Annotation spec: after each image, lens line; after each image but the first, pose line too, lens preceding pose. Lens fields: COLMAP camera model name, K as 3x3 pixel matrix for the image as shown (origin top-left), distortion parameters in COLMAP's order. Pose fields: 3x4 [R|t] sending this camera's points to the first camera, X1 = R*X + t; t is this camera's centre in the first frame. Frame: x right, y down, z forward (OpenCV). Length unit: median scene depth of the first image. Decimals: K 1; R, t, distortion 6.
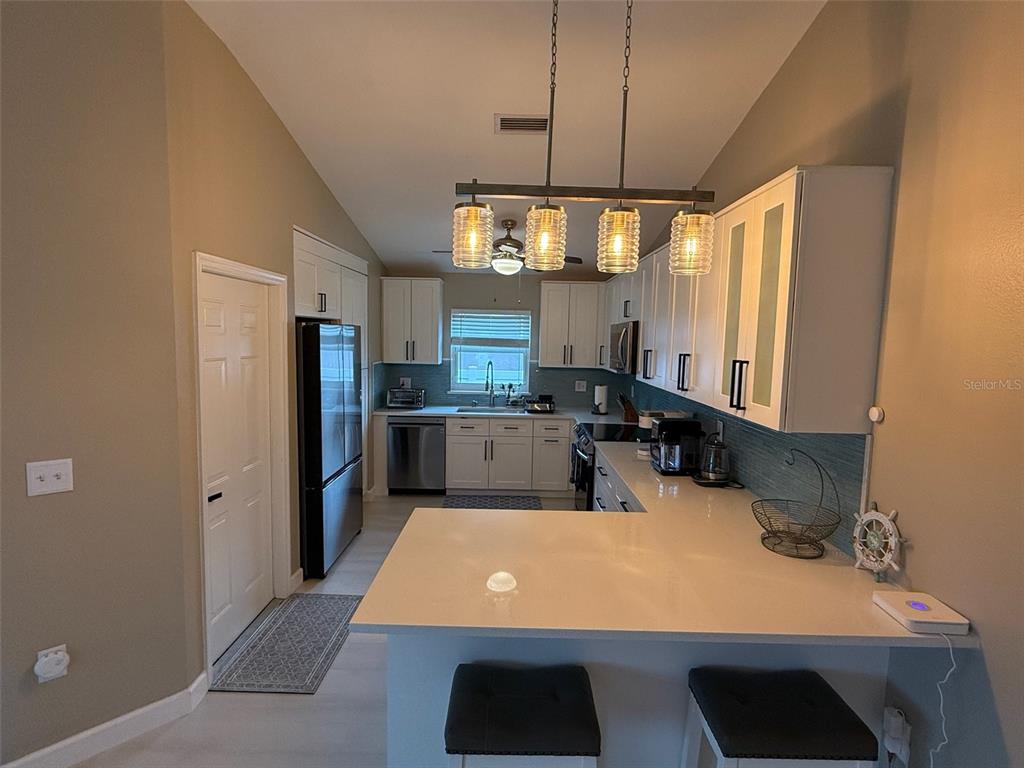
lens RADIAL K [[509.7, 0, 512.0], [0, 509.7, 384.0], [0, 0, 1]] dist [-0.000182, 0.000000]
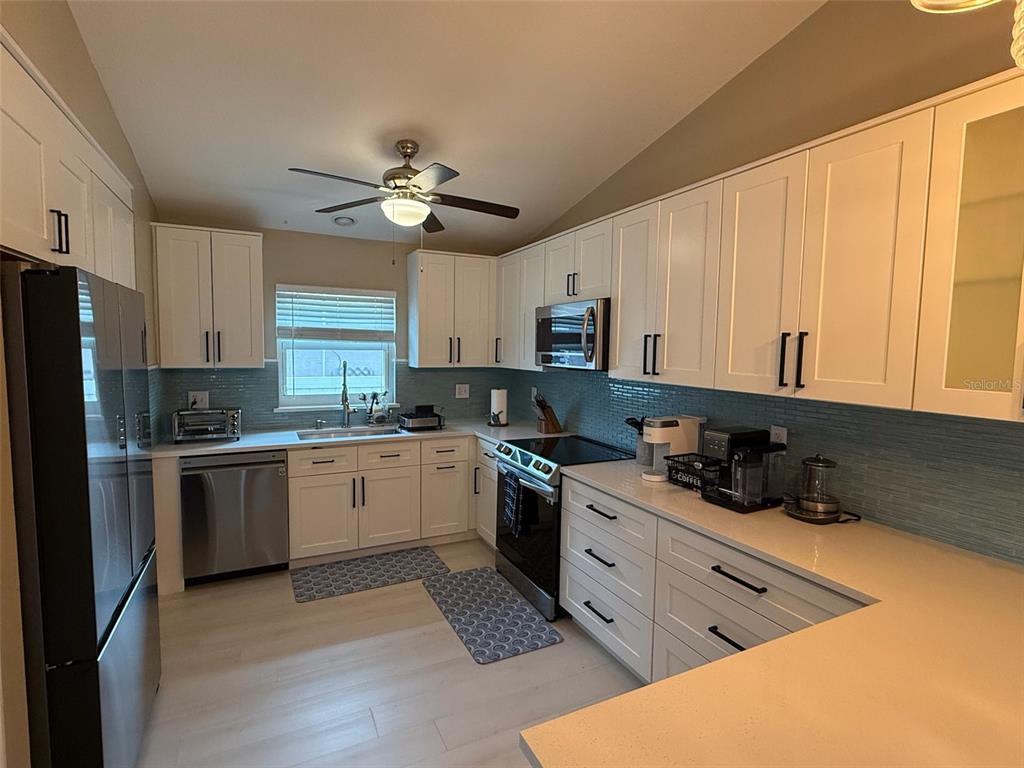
lens RADIAL K [[509.7, 0, 512.0], [0, 509.7, 384.0], [0, 0, 1]] dist [-0.000182, 0.000000]
pose [[0.895028, -0.041973, 0.444030, -0.151176], [0.046074, 0.998937, 0.001554, -0.004932], [-0.443623, 0.019068, 0.896011, 0.288251]]
